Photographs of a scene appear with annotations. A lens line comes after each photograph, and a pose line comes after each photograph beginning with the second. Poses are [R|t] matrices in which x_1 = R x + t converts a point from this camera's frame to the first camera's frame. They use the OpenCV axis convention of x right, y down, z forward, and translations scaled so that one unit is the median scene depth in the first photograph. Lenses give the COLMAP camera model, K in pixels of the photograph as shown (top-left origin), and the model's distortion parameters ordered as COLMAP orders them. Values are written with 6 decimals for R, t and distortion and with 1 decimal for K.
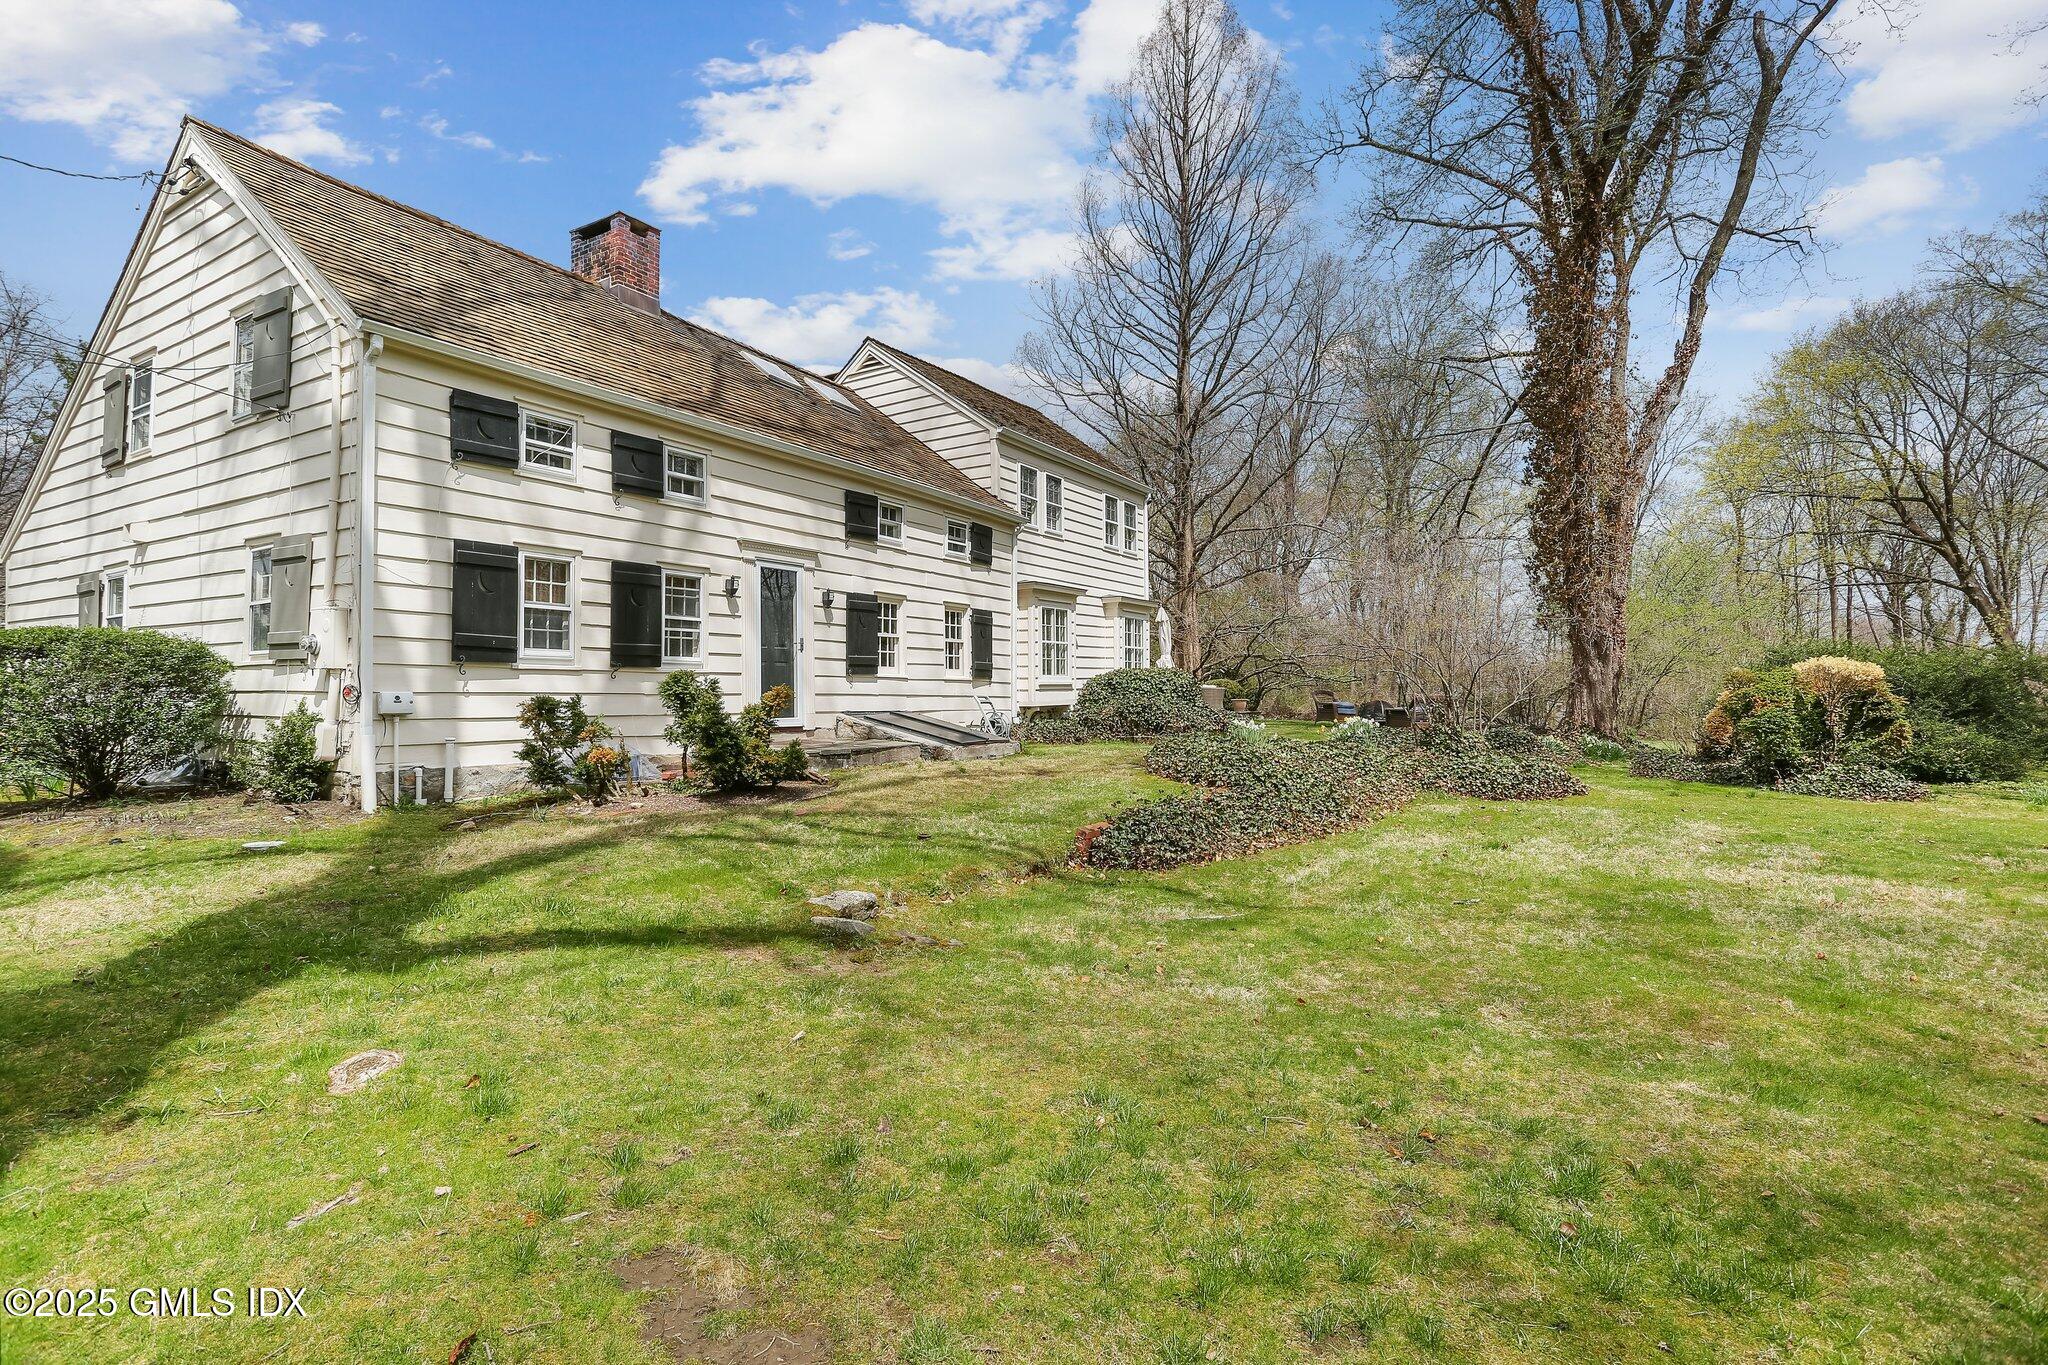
lens RADIAL K [[1005.2, 0, 1033.5], [0, 1005.2, 672.7], [0, 0, 1]] dist [-0.065862, 0.044095]
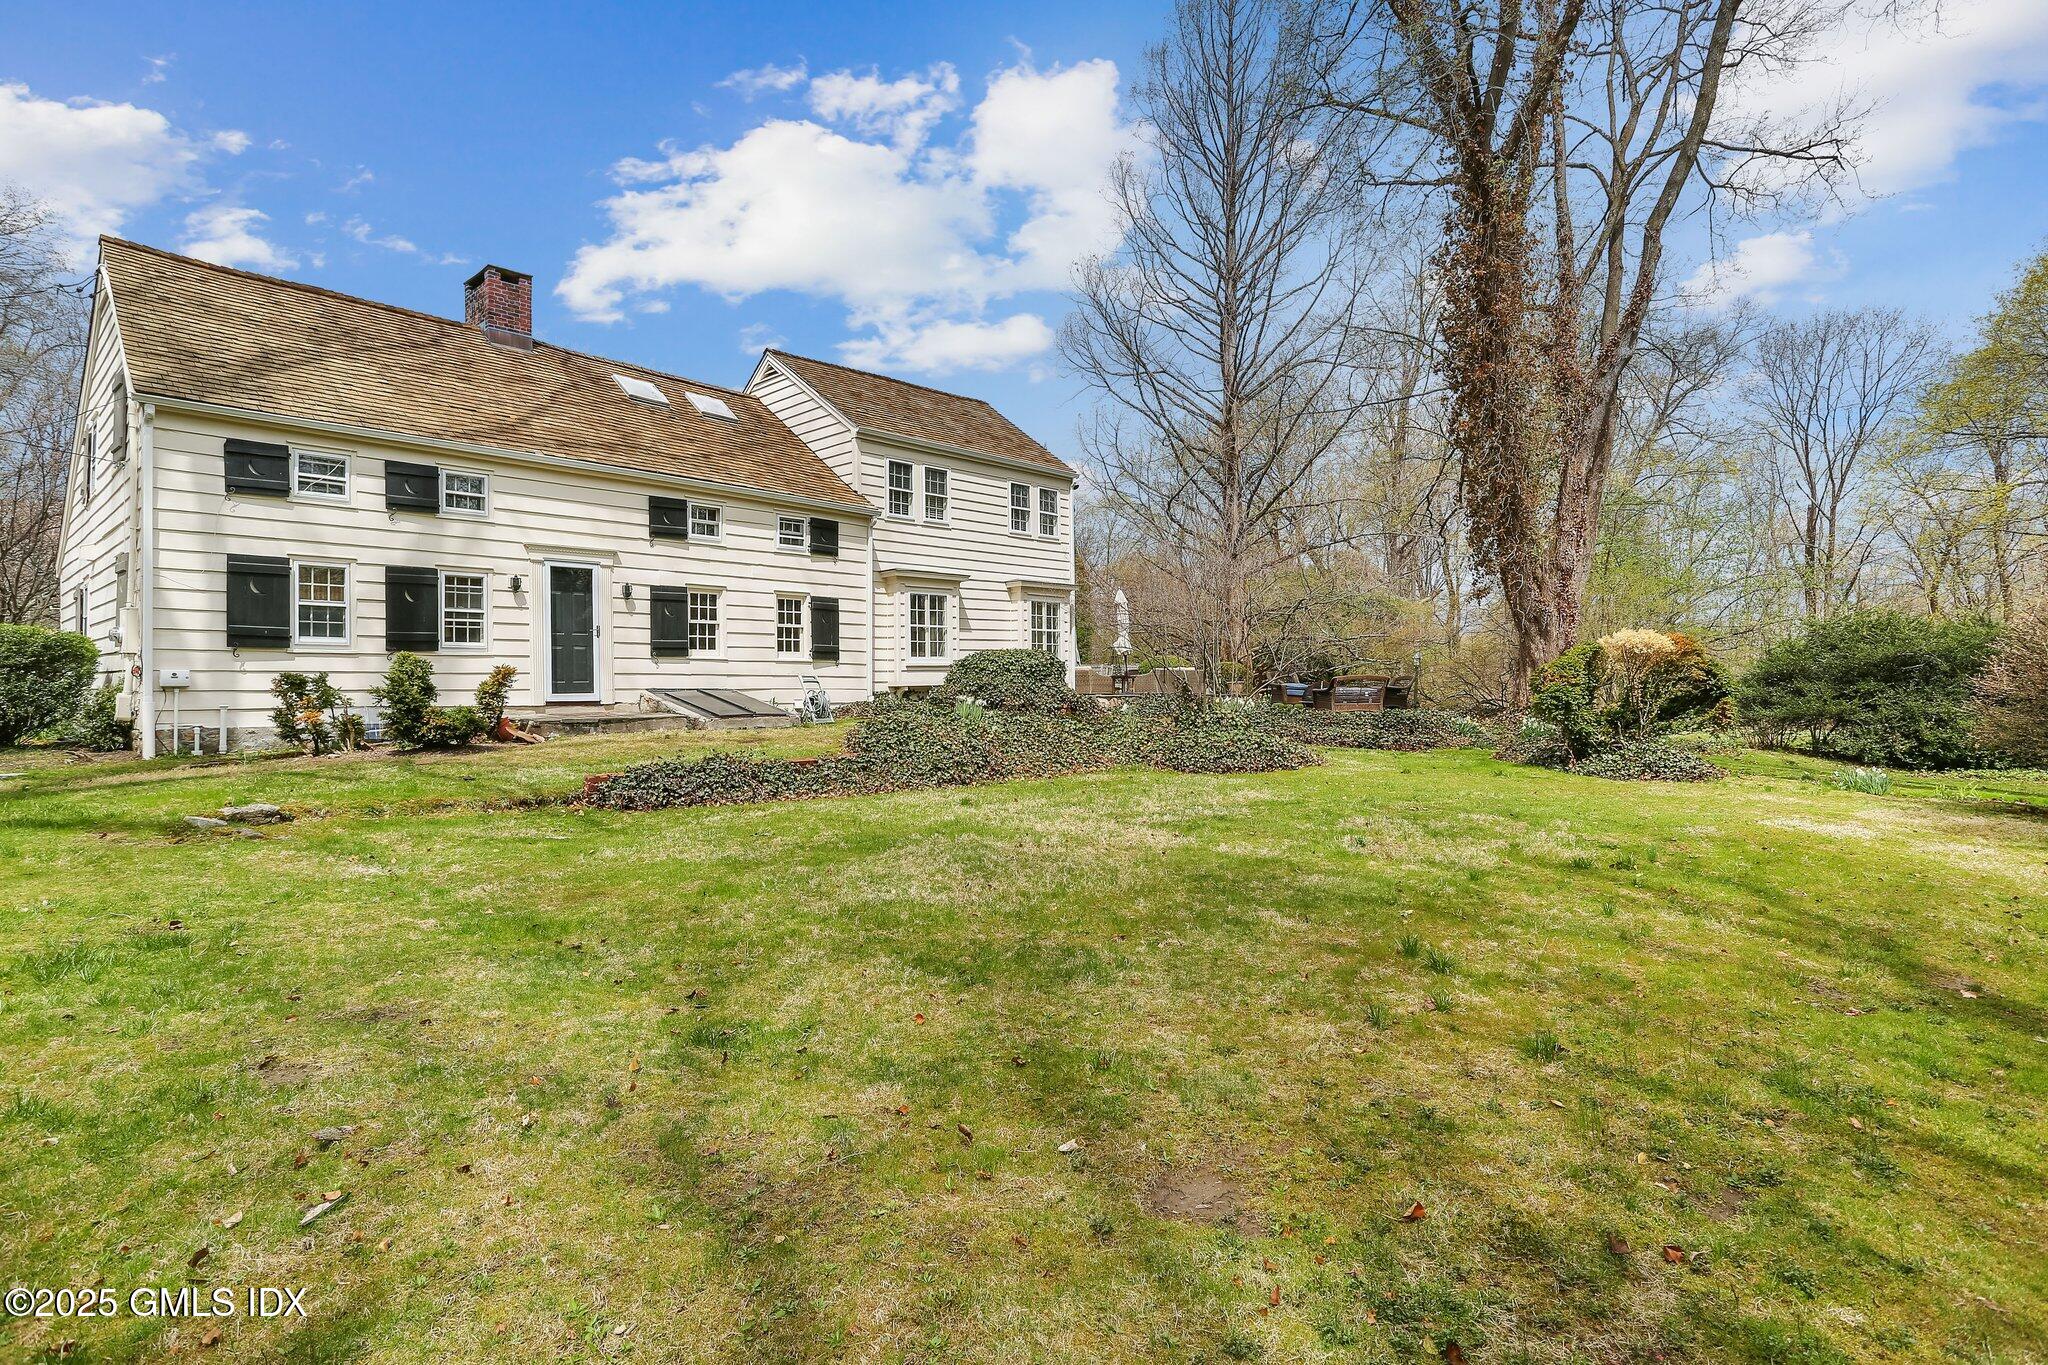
lens RADIAL K [[1034.7, 0, 1024.0], [0, 1034.7, 682.5], [0, 0, 1]] dist [-0.069251, 0.045736]
pose [[0.980206, -0.003554, -0.197950, 0.480262], [0.007803, 0.999756, 0.020687, 0.010825], [0.197828, -0.021822, 0.979994, -0.072390]]
